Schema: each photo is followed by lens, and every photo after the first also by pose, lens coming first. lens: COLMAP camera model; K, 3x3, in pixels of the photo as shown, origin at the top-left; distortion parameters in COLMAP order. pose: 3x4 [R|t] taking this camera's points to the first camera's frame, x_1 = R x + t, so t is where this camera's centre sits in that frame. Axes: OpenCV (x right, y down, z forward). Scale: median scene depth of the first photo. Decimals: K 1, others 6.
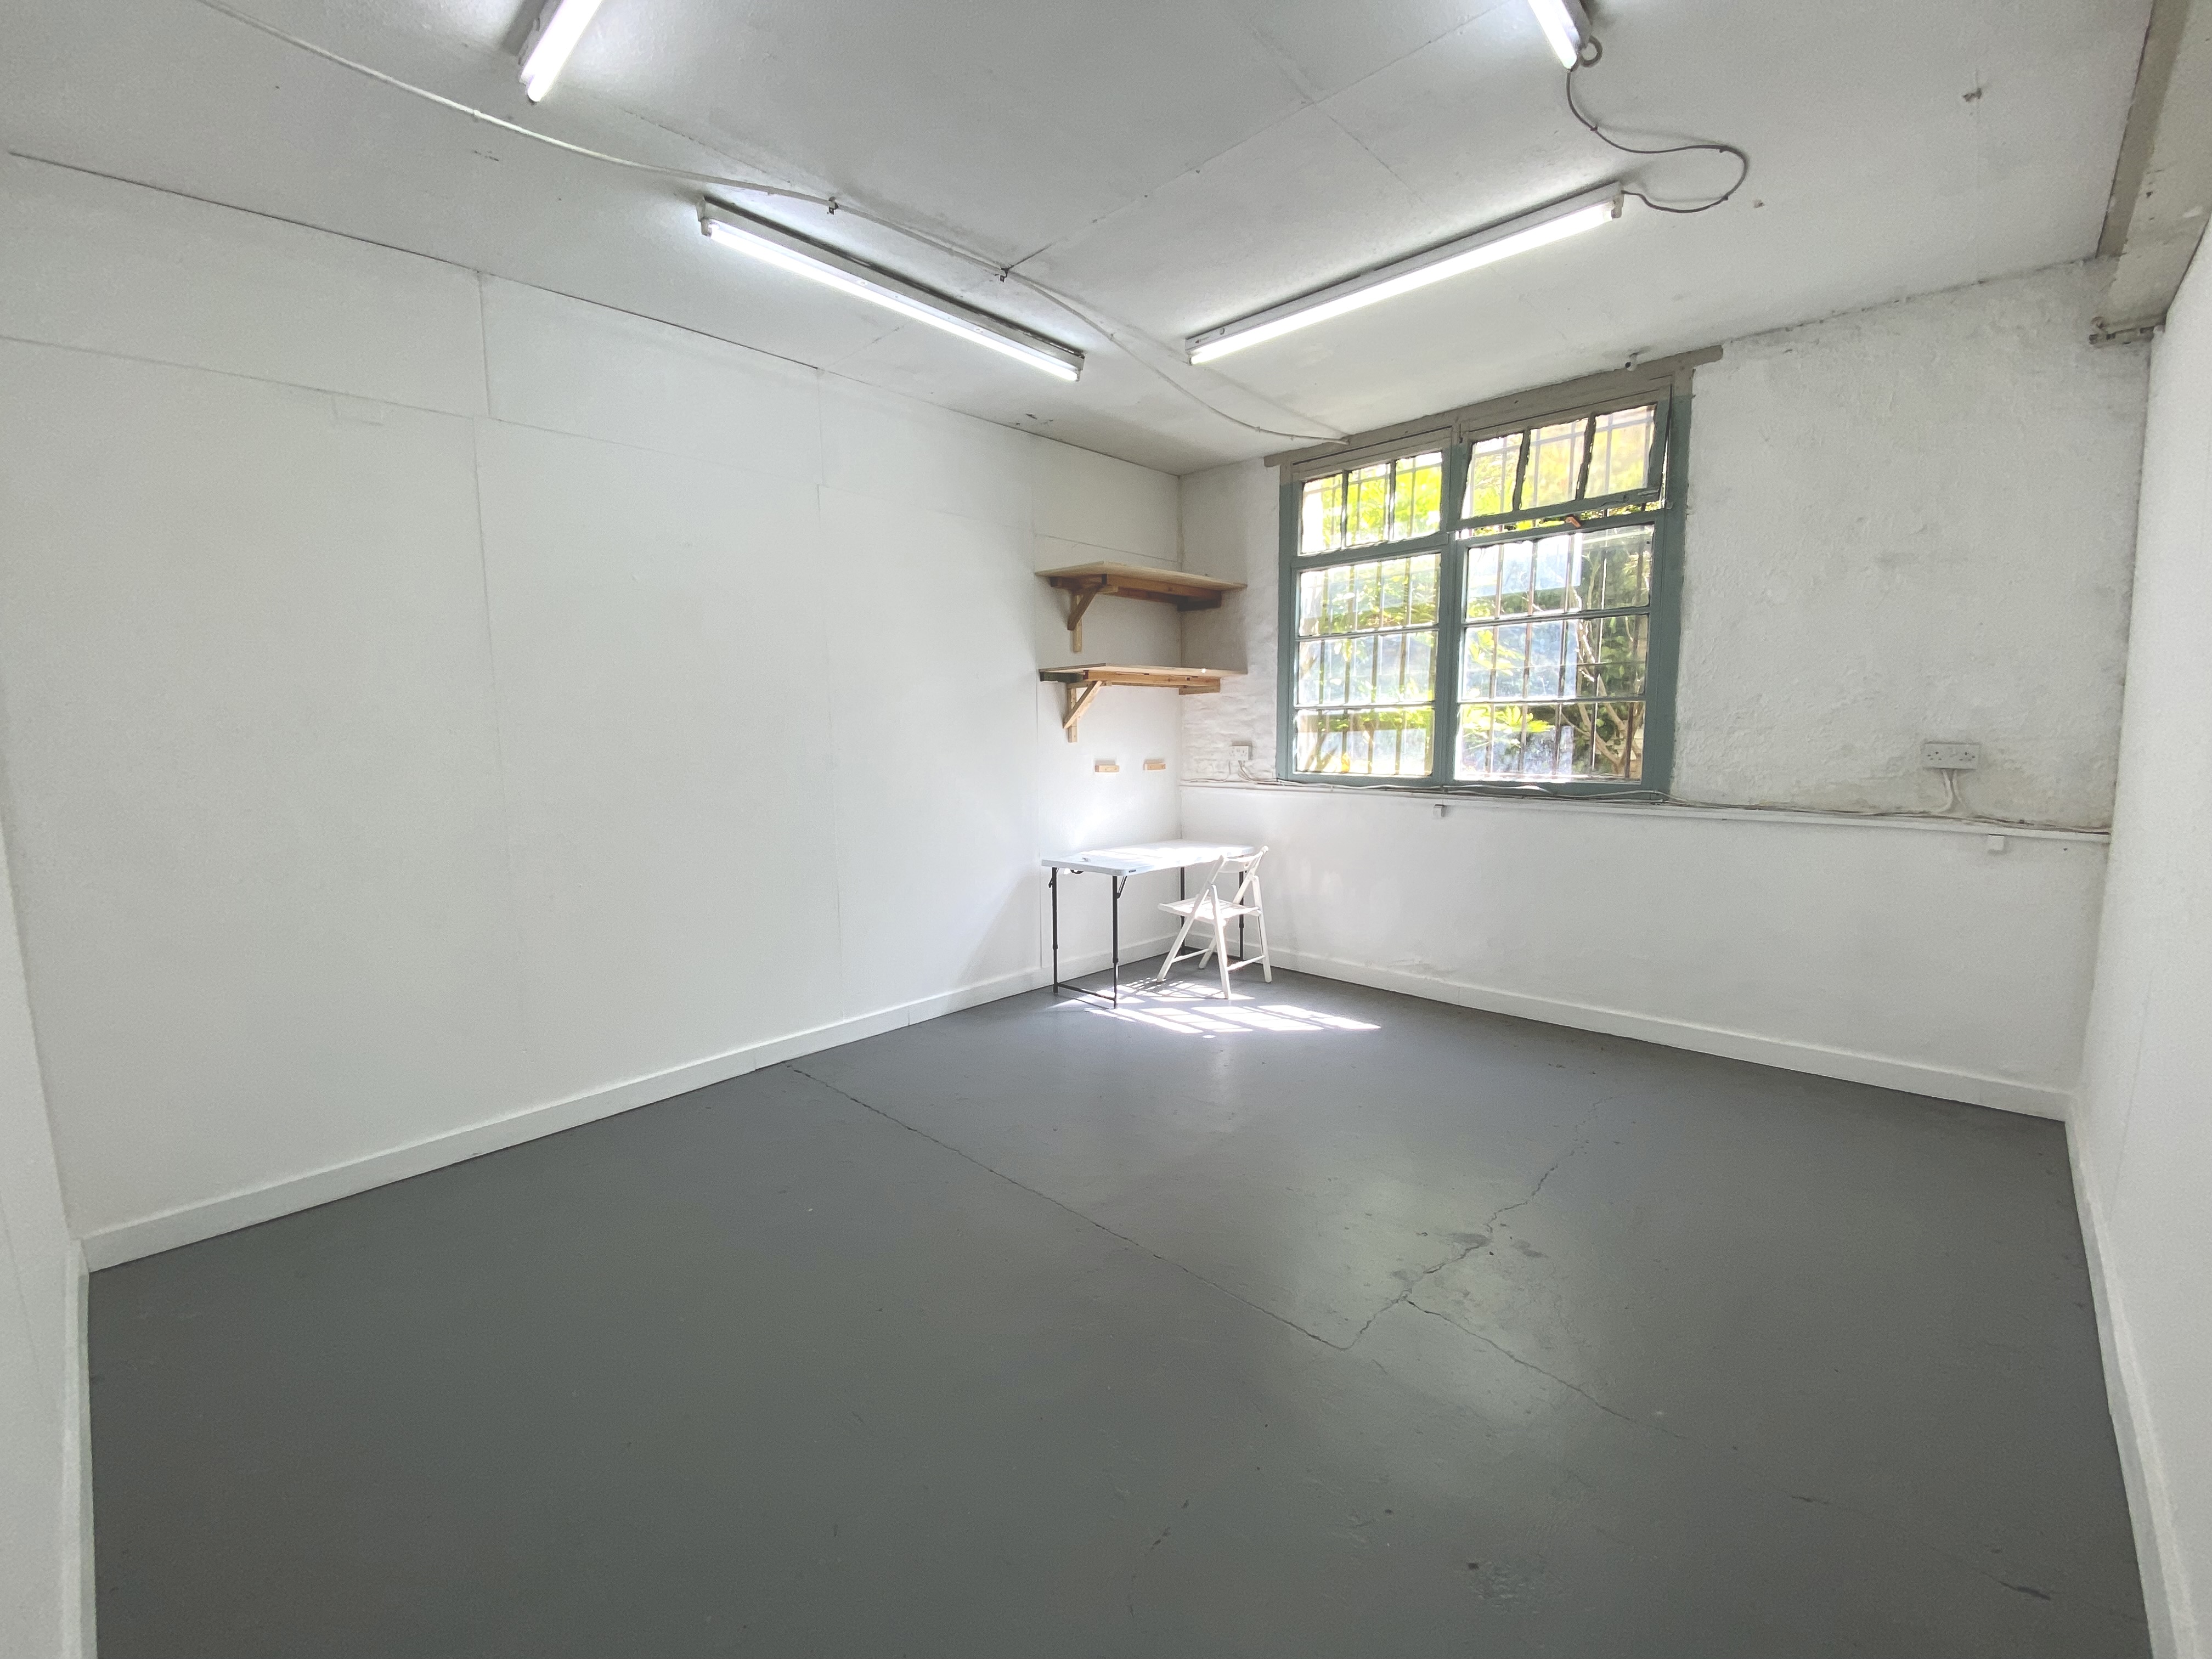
lens RADIAL K [[867.6, 0, 1096.5], [0, 867.6, 833.5], [0, 0, 1]] dist [0.001264, -0.015270]
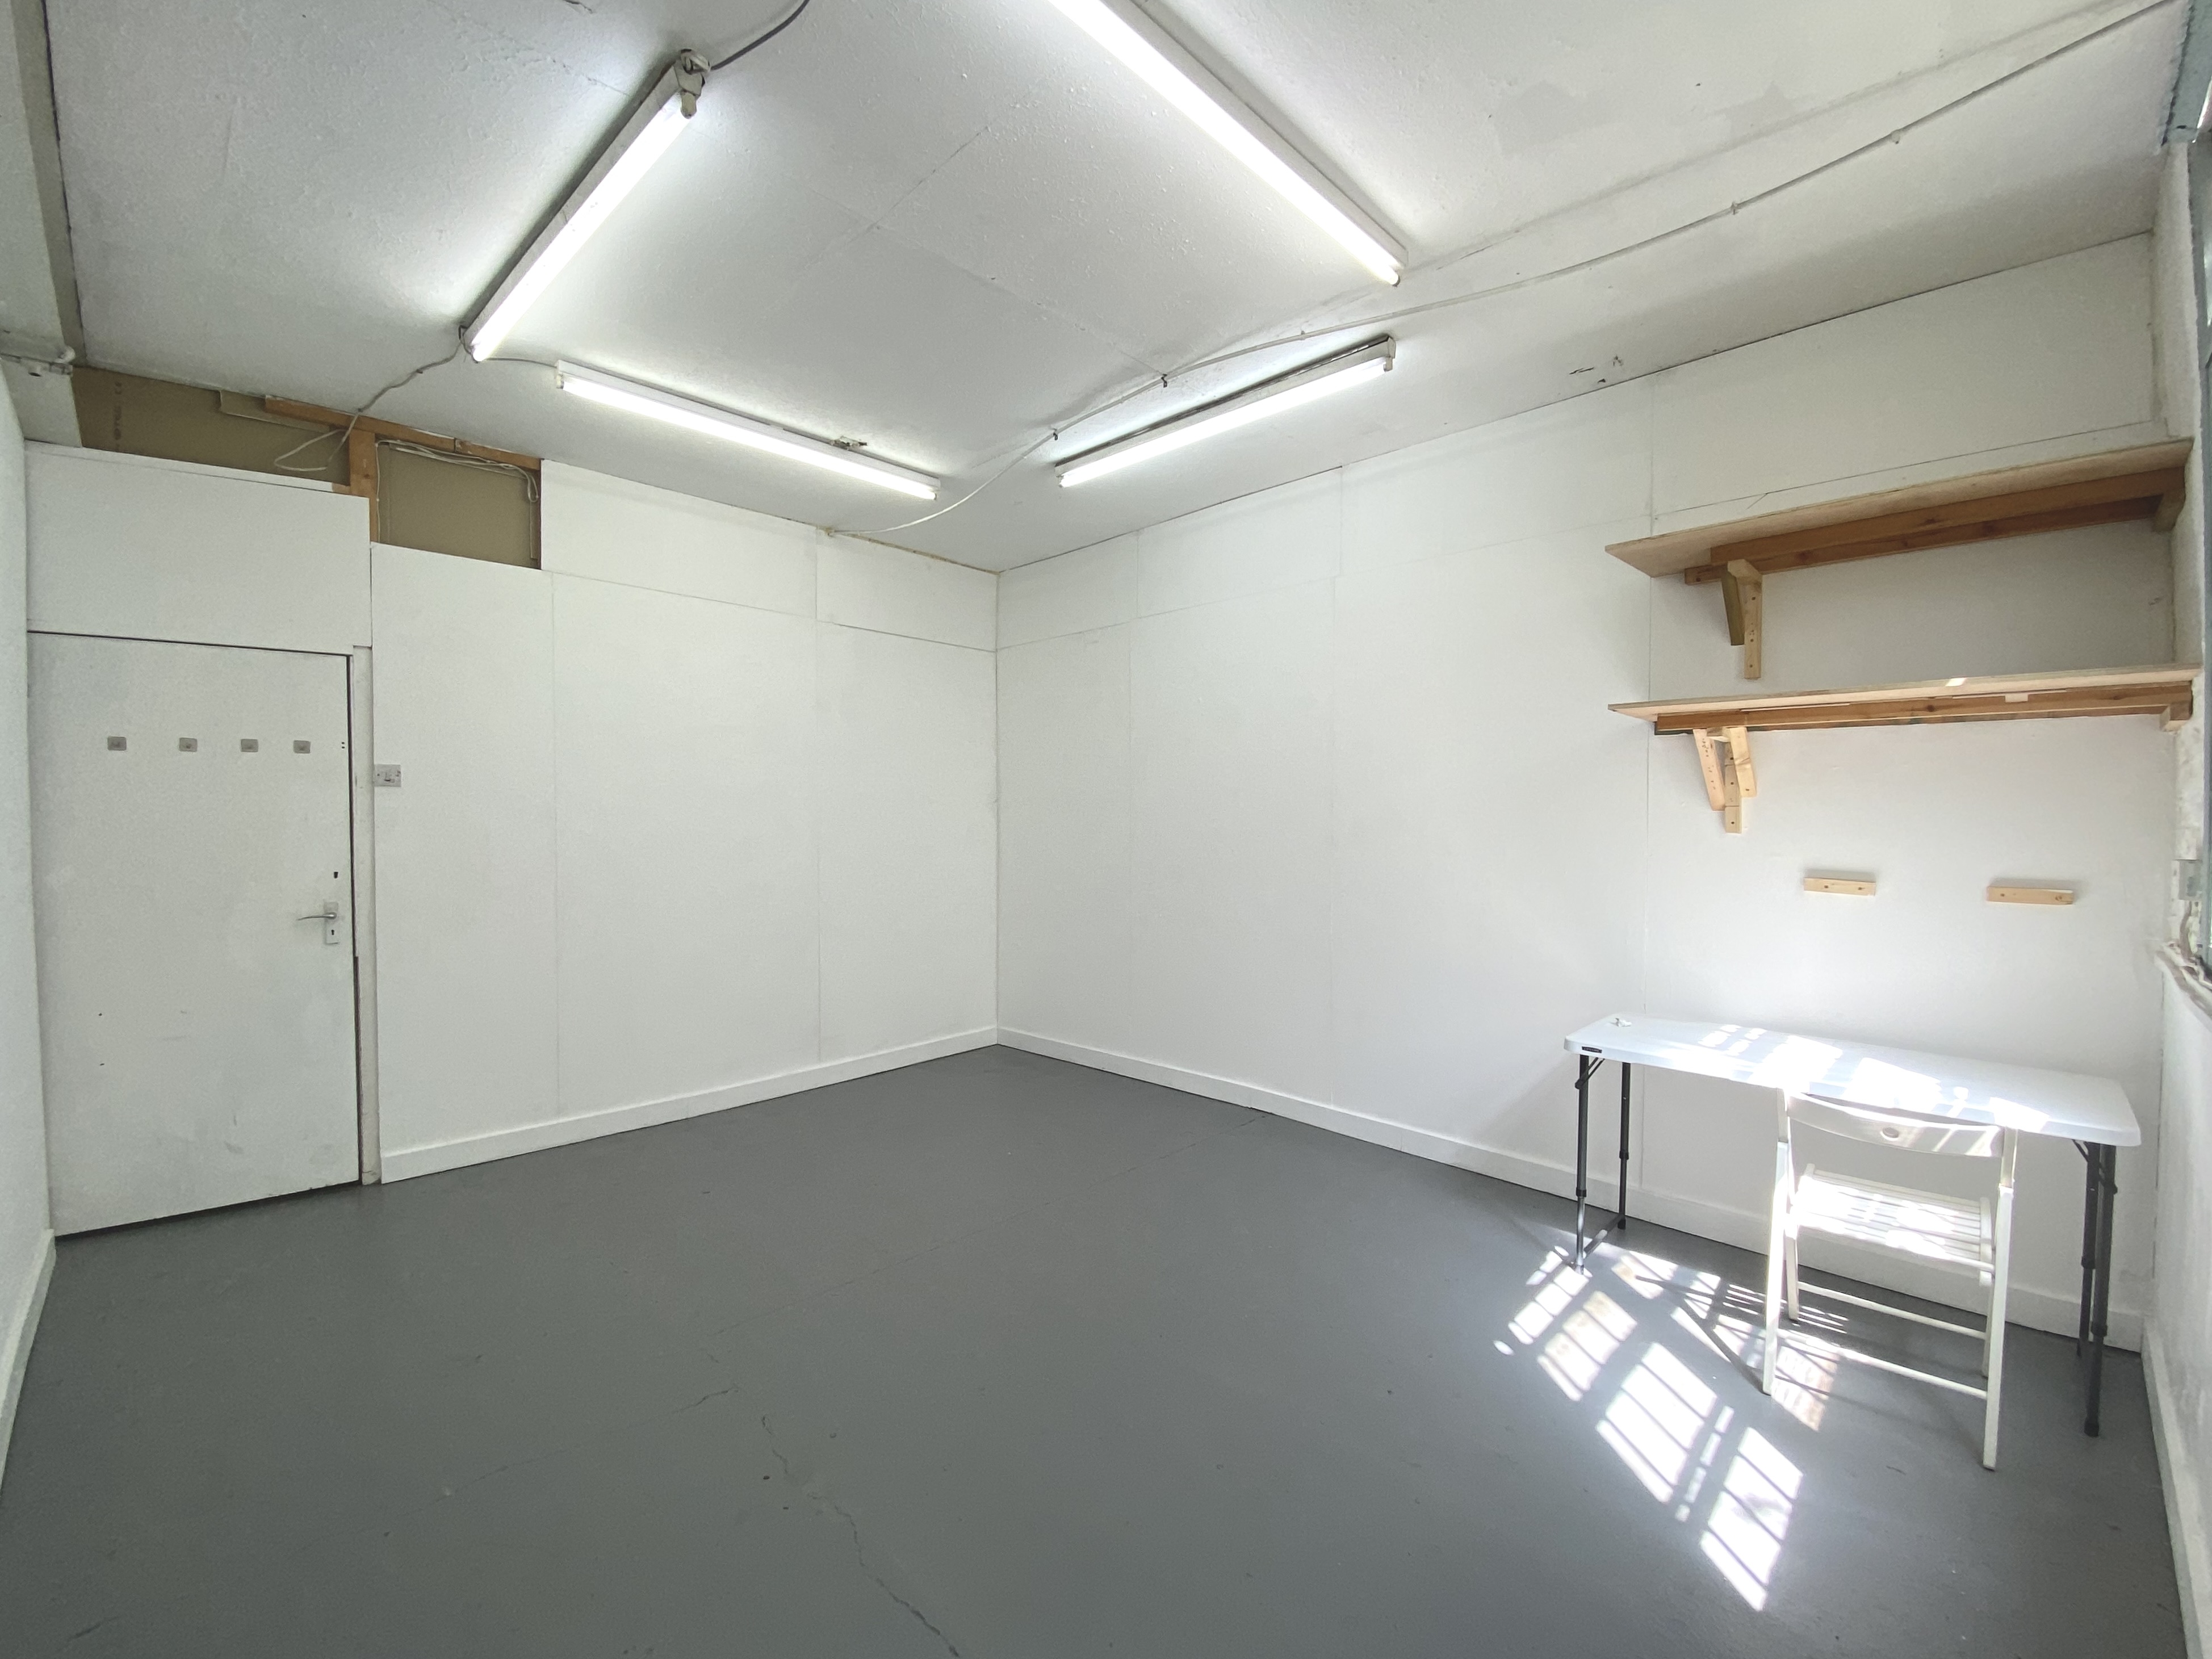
lens RADIAL K [[936.3, 0, 1106.0], [0, 936.3, 829.5], [0, 0, 1]] dist [0.000584, -0.000099]
pose [[-0.019842, 0.018207, -0.999637, 0.684141], [-0.131630, 0.991083, 0.020664, -0.071877], [0.991100, 0.131993, -0.017268, 0.658485]]
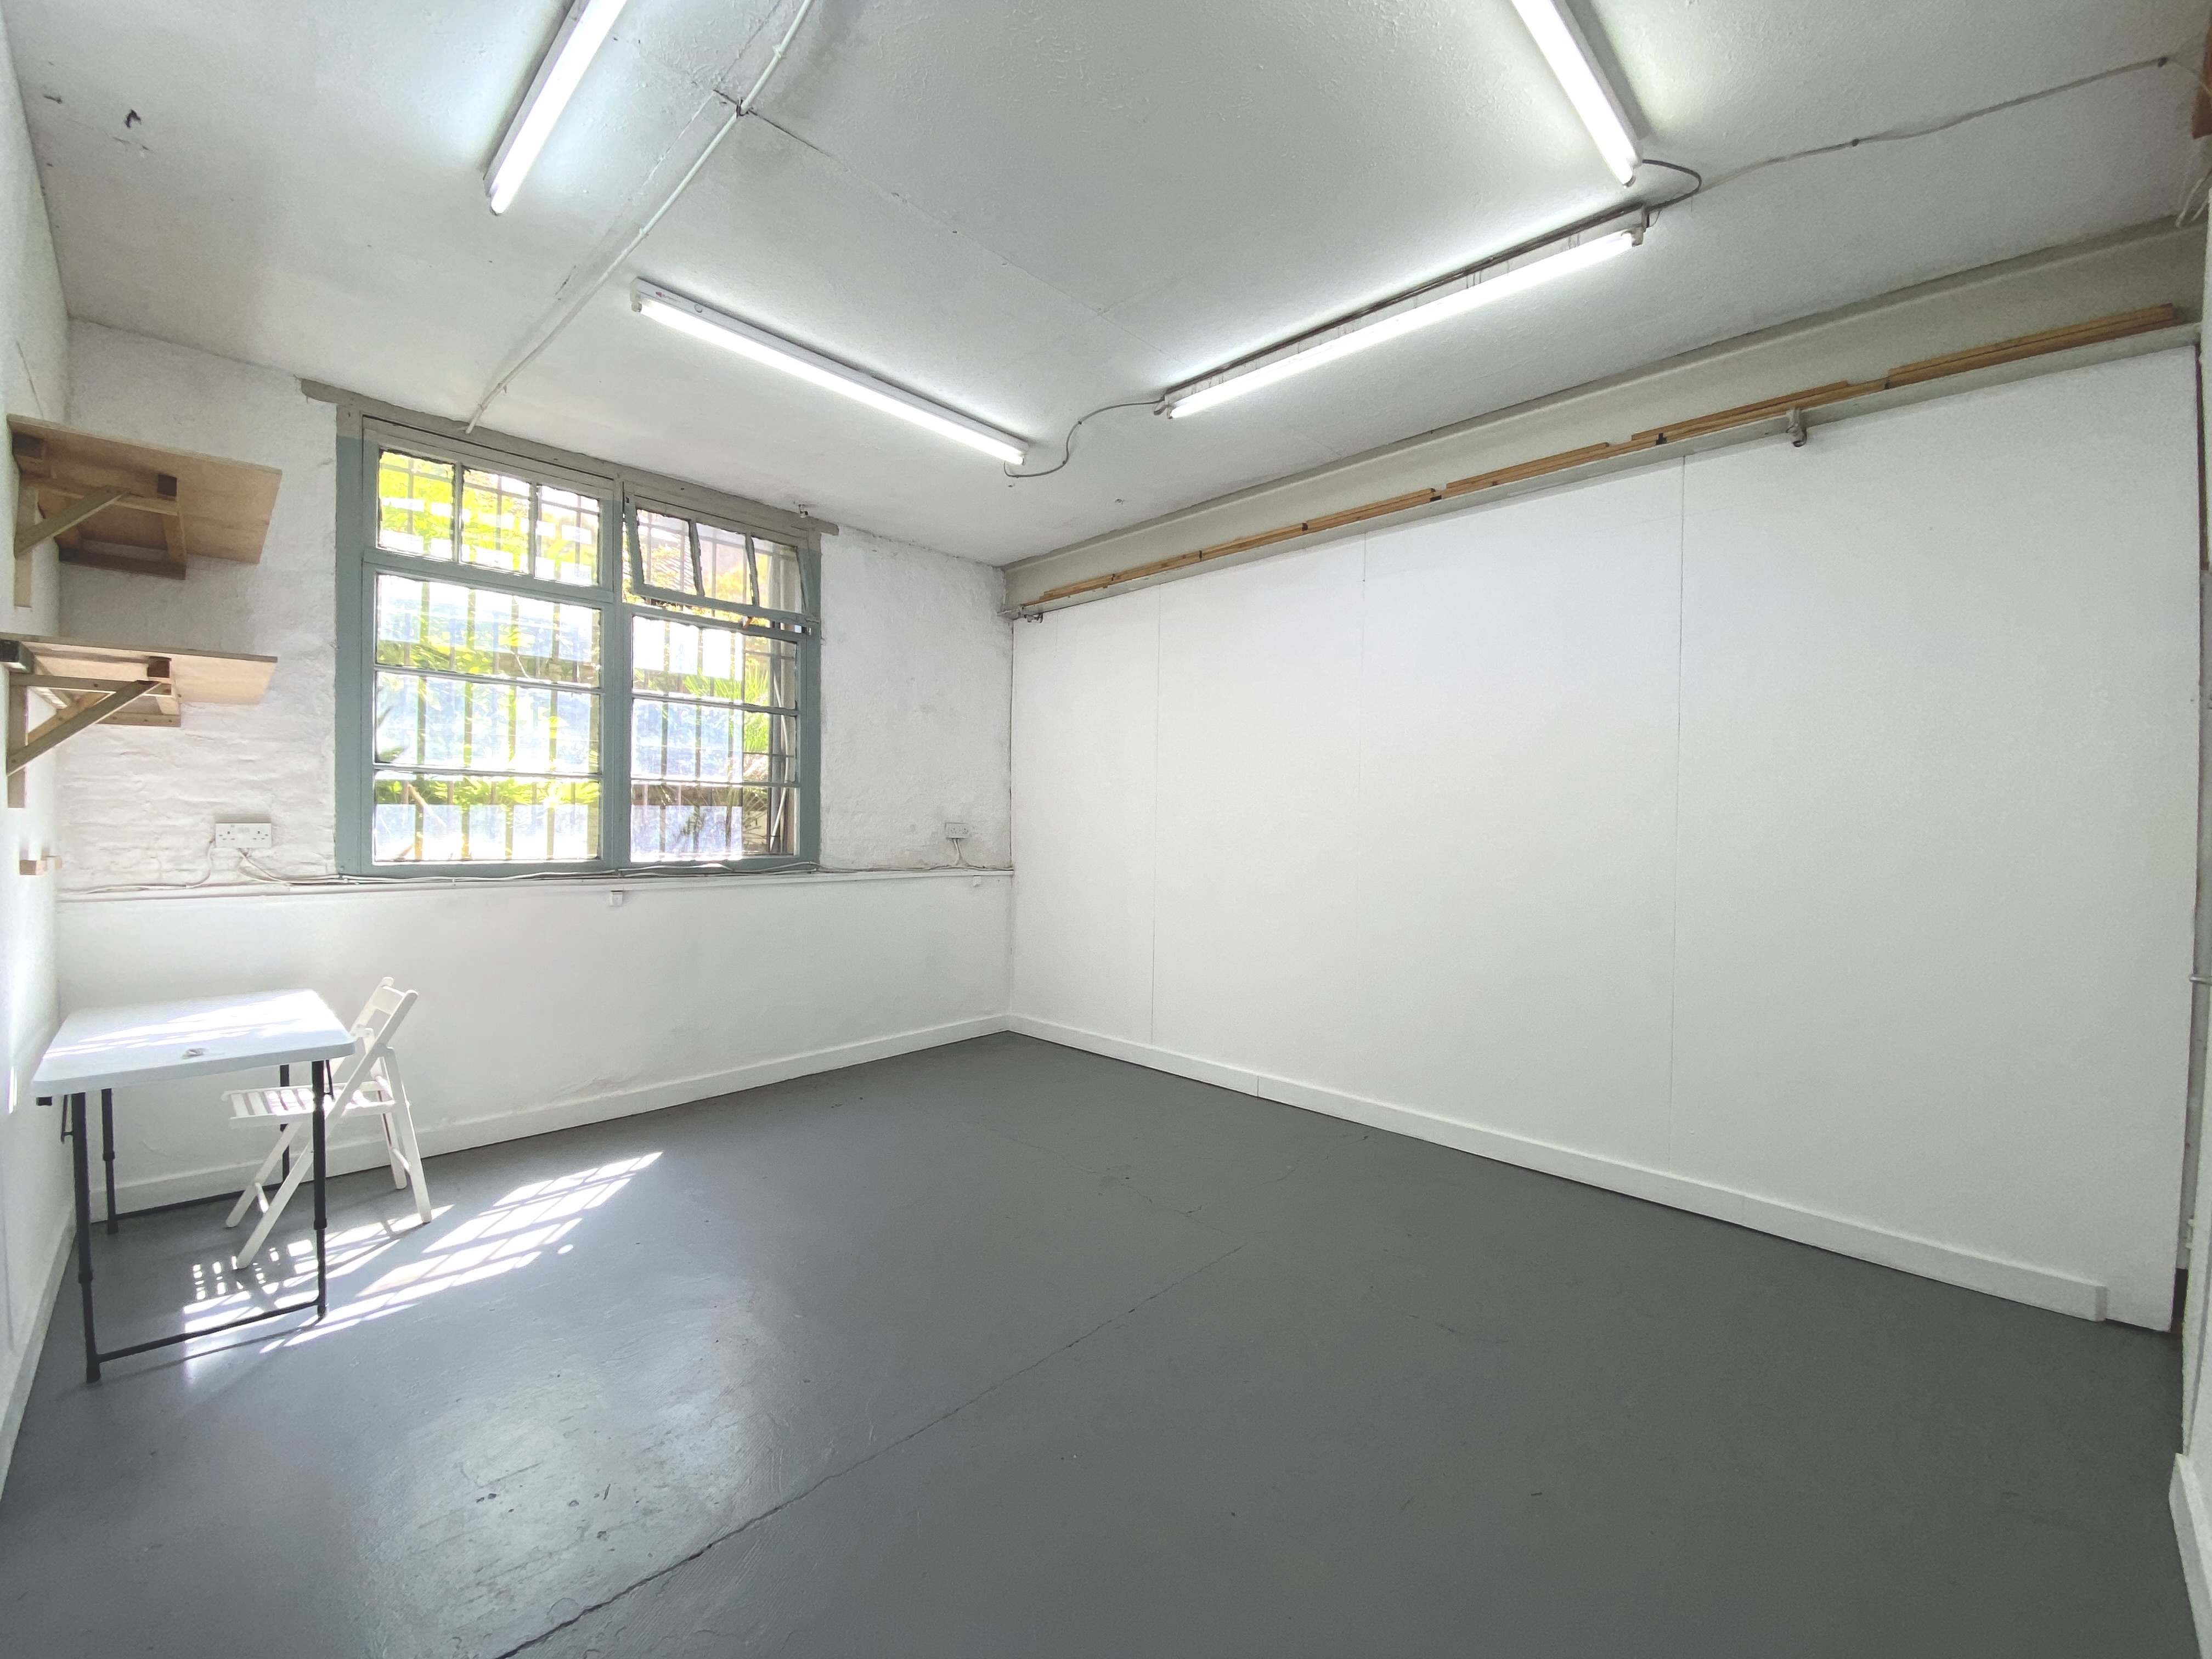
lens RADIAL K [[867.6, 0, 1096.5], [0, 867.6, 833.5], [0, 0, 1]] dist [0.001264, -0.015270]
pose [[0.013238, 0.005049, 0.999900, -0.492540], [0.109671, 0.993947, -0.006471, -0.032575], [-0.993880, 0.109746, 0.012604, 0.508763]]
